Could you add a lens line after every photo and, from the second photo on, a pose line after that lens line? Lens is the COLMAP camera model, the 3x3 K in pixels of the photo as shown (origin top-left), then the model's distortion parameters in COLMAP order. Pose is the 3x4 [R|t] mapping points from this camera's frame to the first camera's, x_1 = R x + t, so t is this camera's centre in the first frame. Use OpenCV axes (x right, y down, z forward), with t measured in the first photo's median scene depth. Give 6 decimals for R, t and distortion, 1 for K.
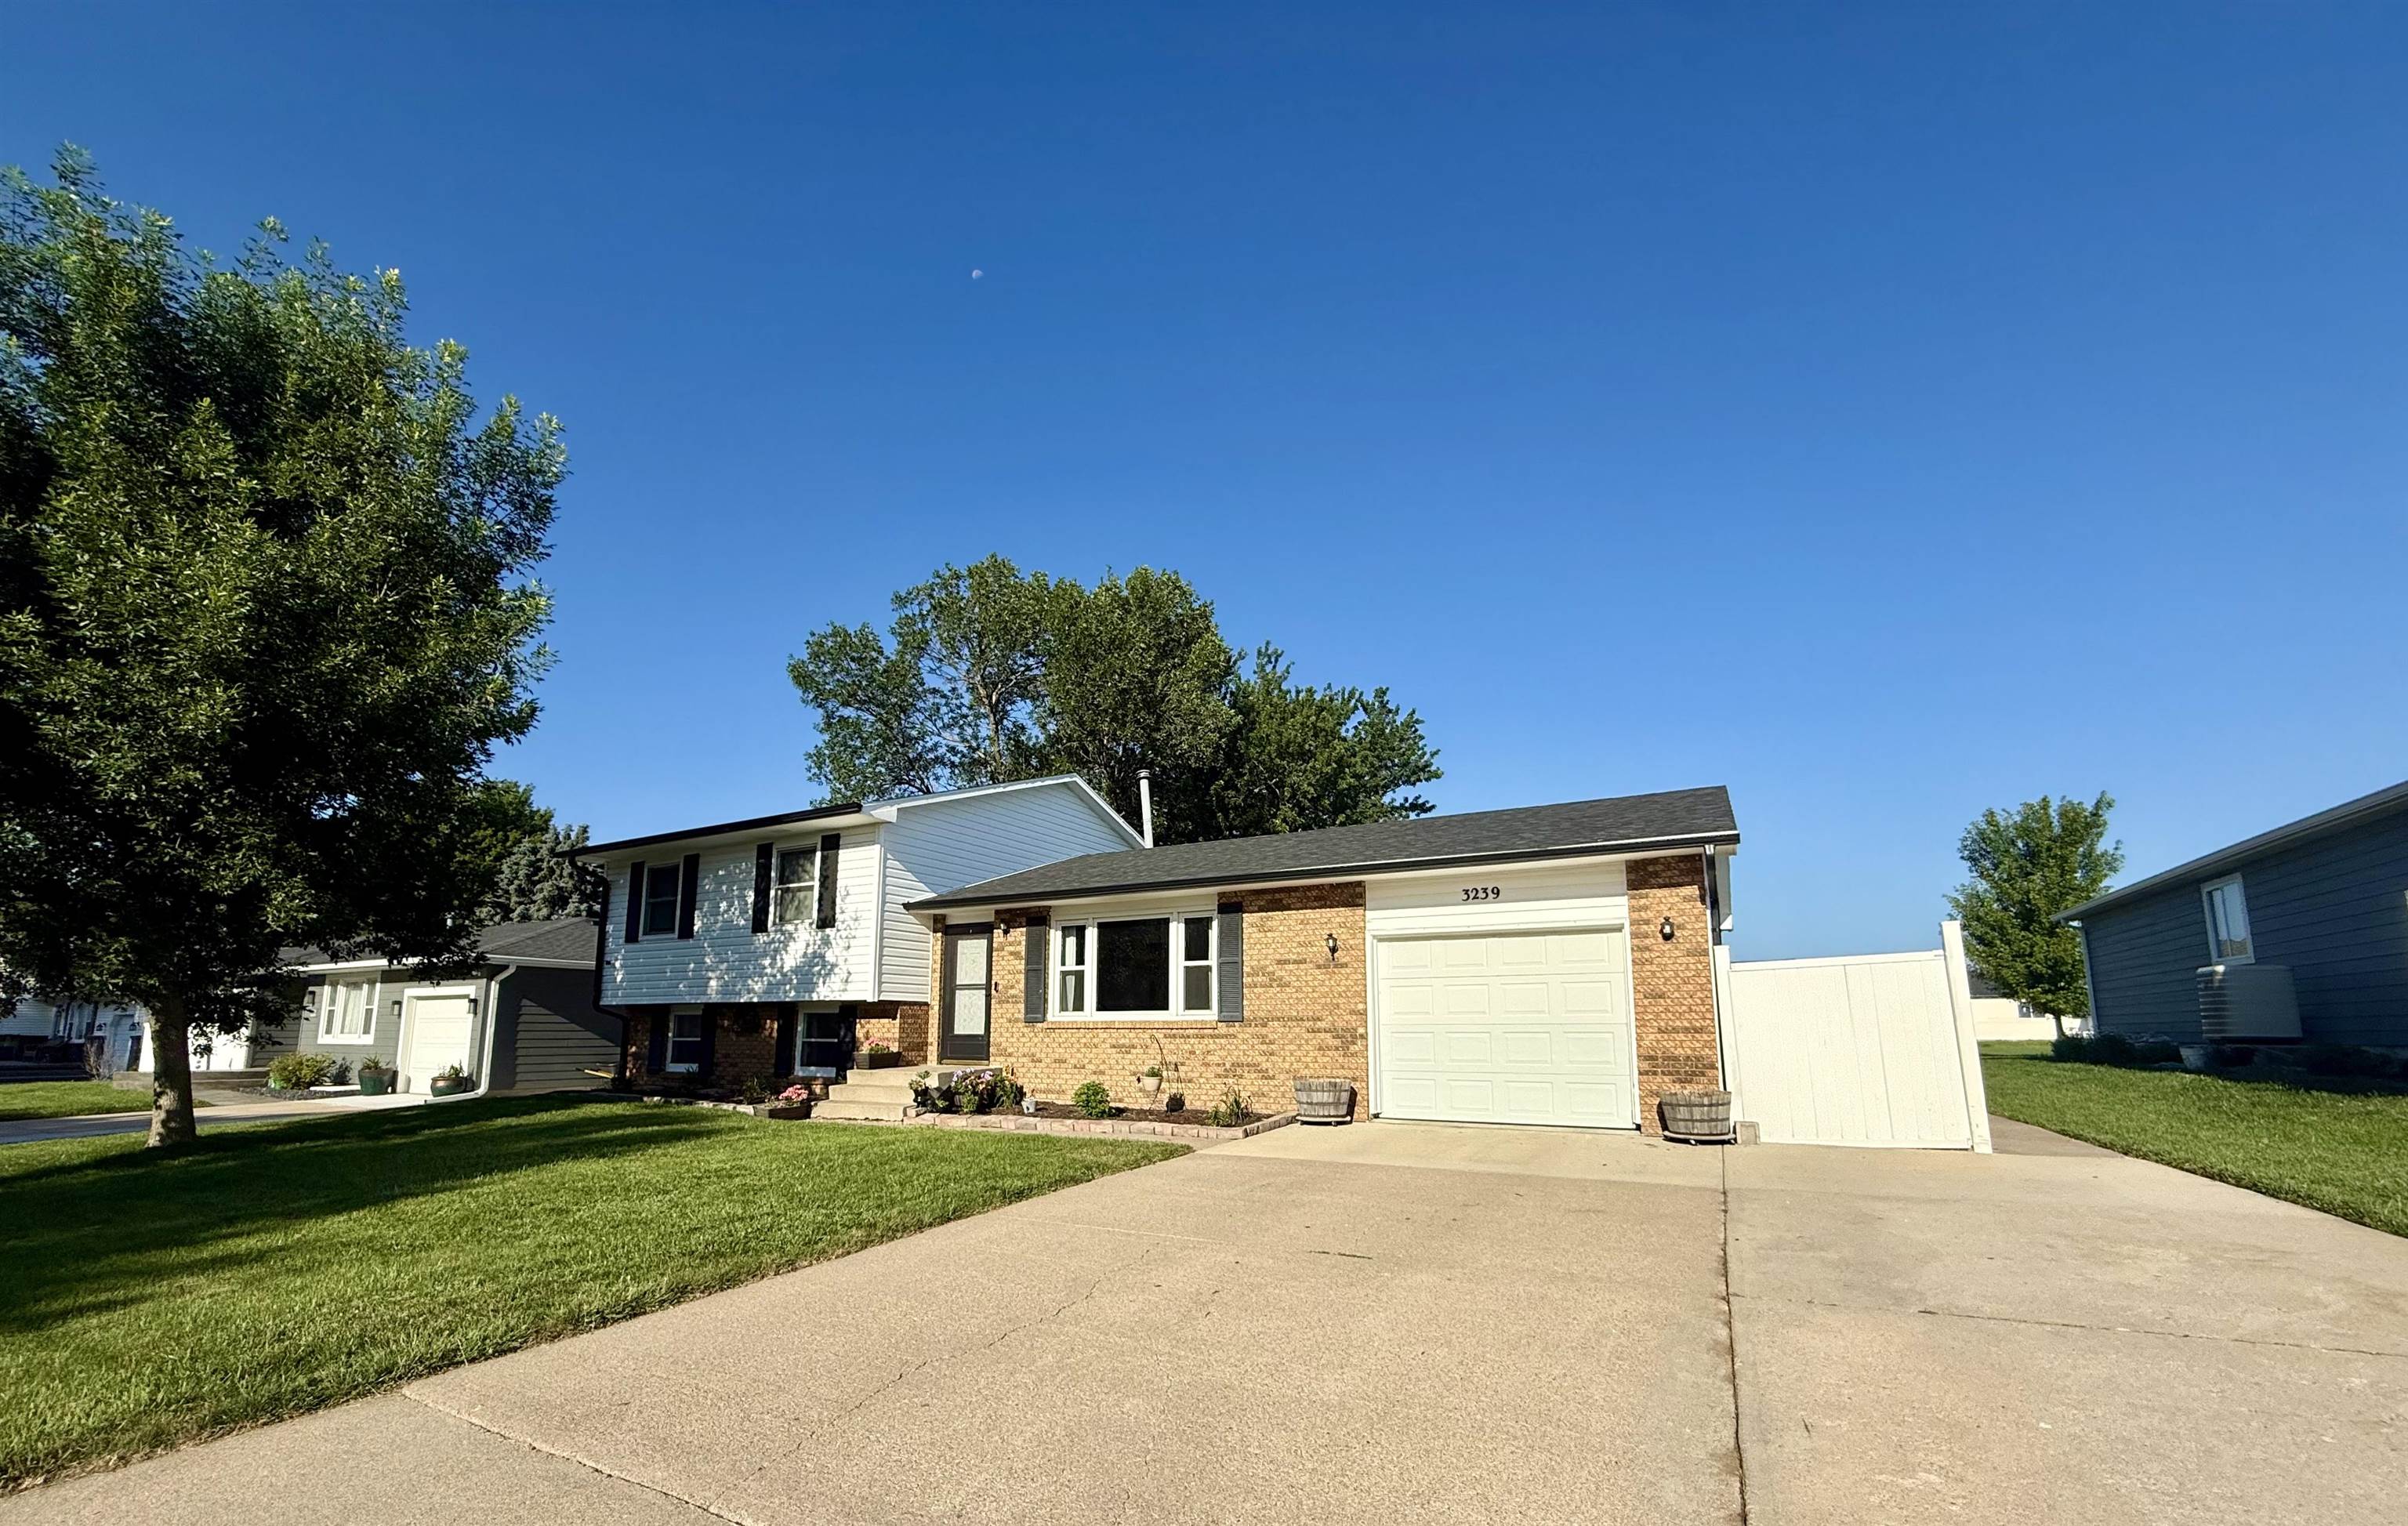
lens RADIAL K [[945.5, 0, 1266.7], [0, 945.5, 892.3], [0, 0, 1]] dist [-0.001575, 0.001741]
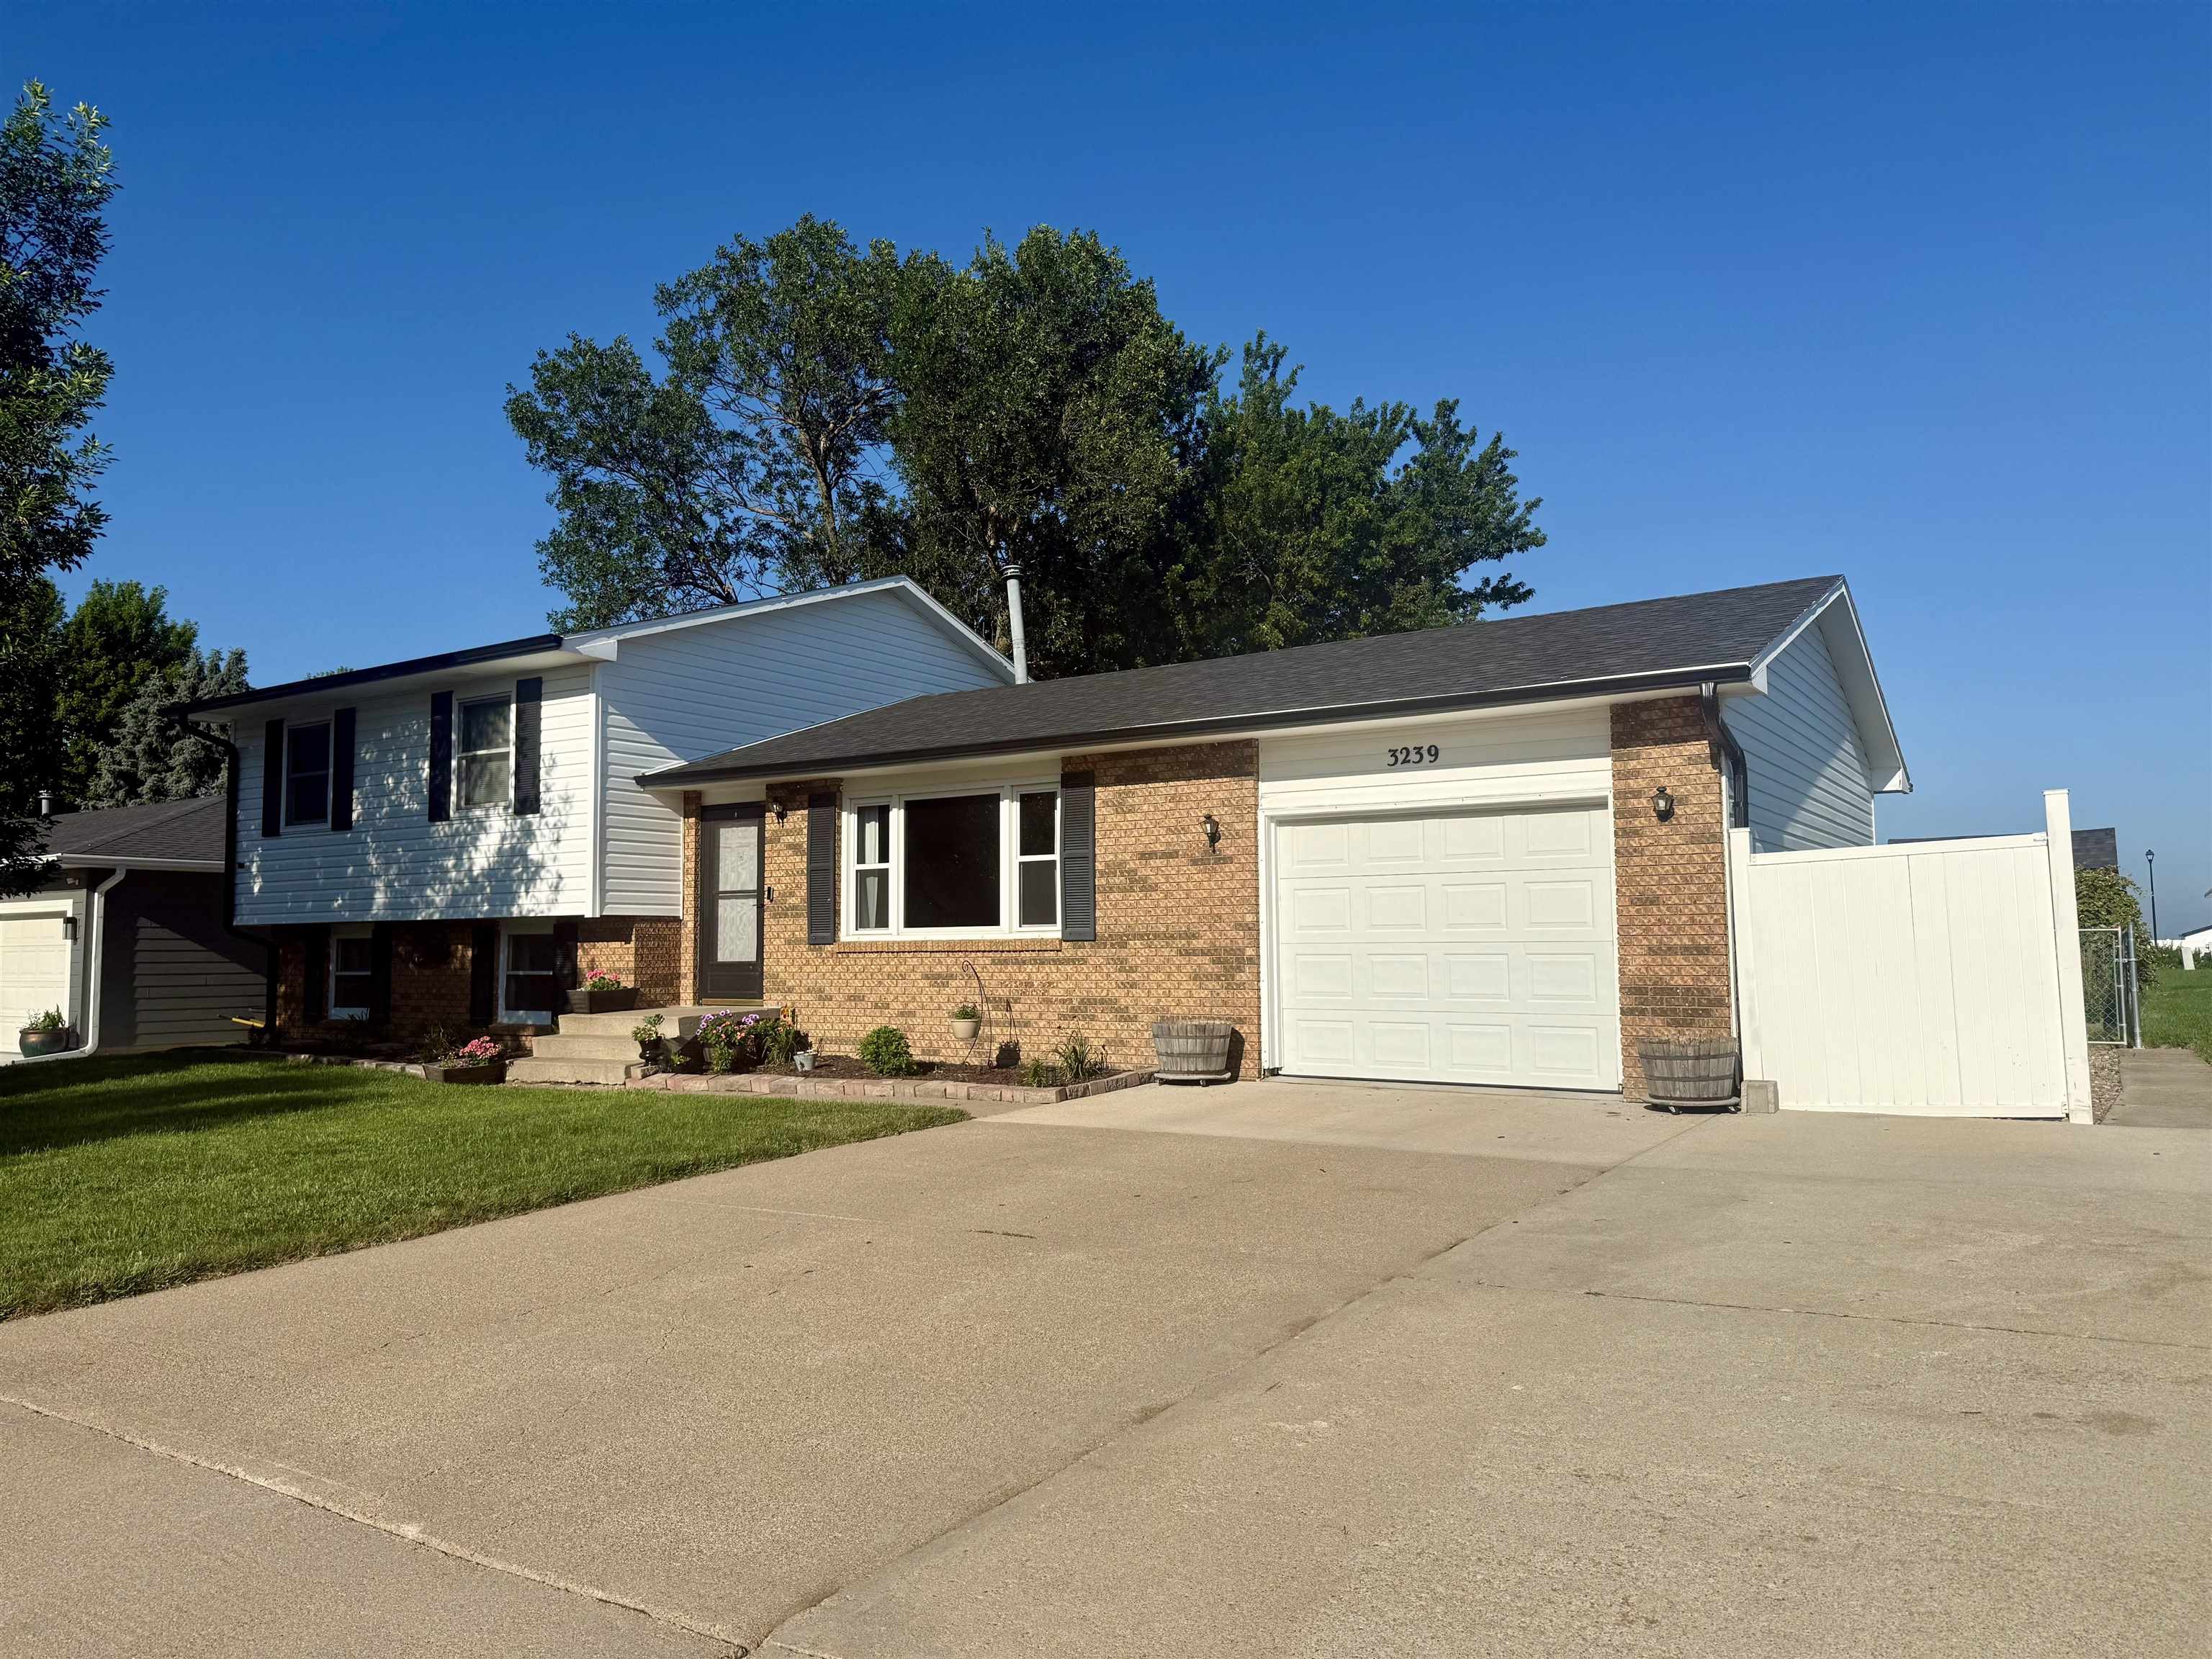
lens RADIAL K [[1530.0, 0, 1215.1], [0, 1530.0, 817.7], [0, 0, 1]] dist [0.090425, -0.084679]
pose [[0.996318, -0.015141, -0.084392, 0.142200], [0.020258, 0.997986, 0.060110, -0.018576], [0.083312, -0.061599, 0.994618, -0.105216]]
